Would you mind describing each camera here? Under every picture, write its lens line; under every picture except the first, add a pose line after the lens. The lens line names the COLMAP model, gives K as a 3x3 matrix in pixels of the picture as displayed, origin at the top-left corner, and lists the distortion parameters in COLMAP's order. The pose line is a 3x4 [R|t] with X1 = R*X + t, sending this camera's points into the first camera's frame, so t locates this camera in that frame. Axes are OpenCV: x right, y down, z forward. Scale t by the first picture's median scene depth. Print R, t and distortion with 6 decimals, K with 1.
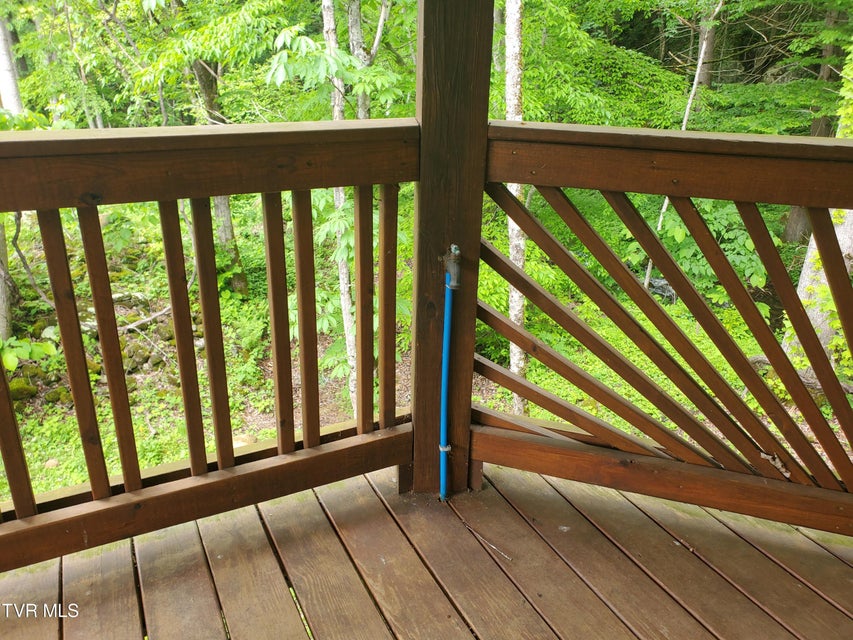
lens RADIAL K [[662.9, 0, 421.6], [0, 662.9, 321.4], [0, 0, 1]] dist [0.014173, 0.000503]
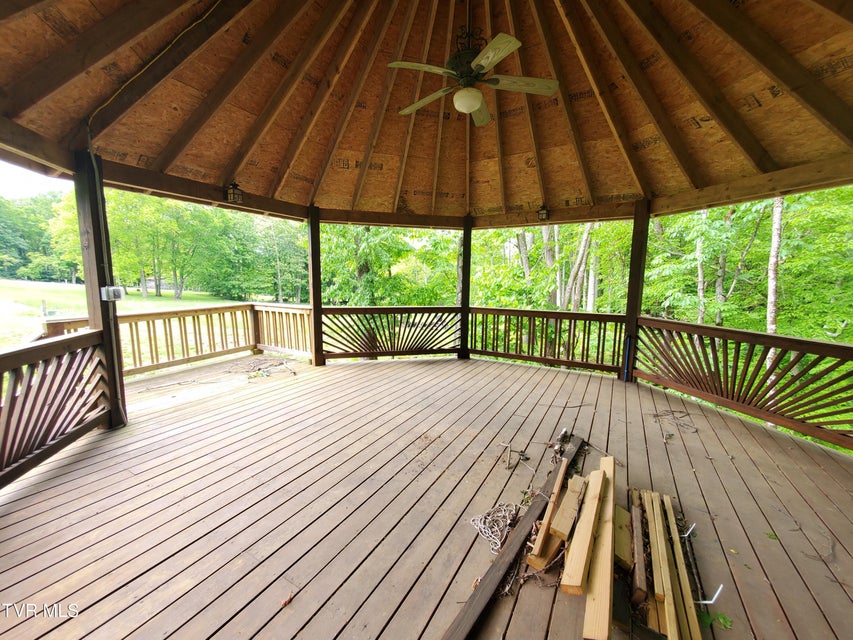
lens RADIAL K [[336.6, 0, 425.0], [0, 336.6, 318.3], [0, 0, 1]] dist [0.002544, -0.002016]
pose [[0.549030, 0.086405, -0.831324, 1.549137], [-0.313347, 0.943375, -0.108893, 0.662421], [0.774842, 0.320279, 0.545016, -2.173699]]
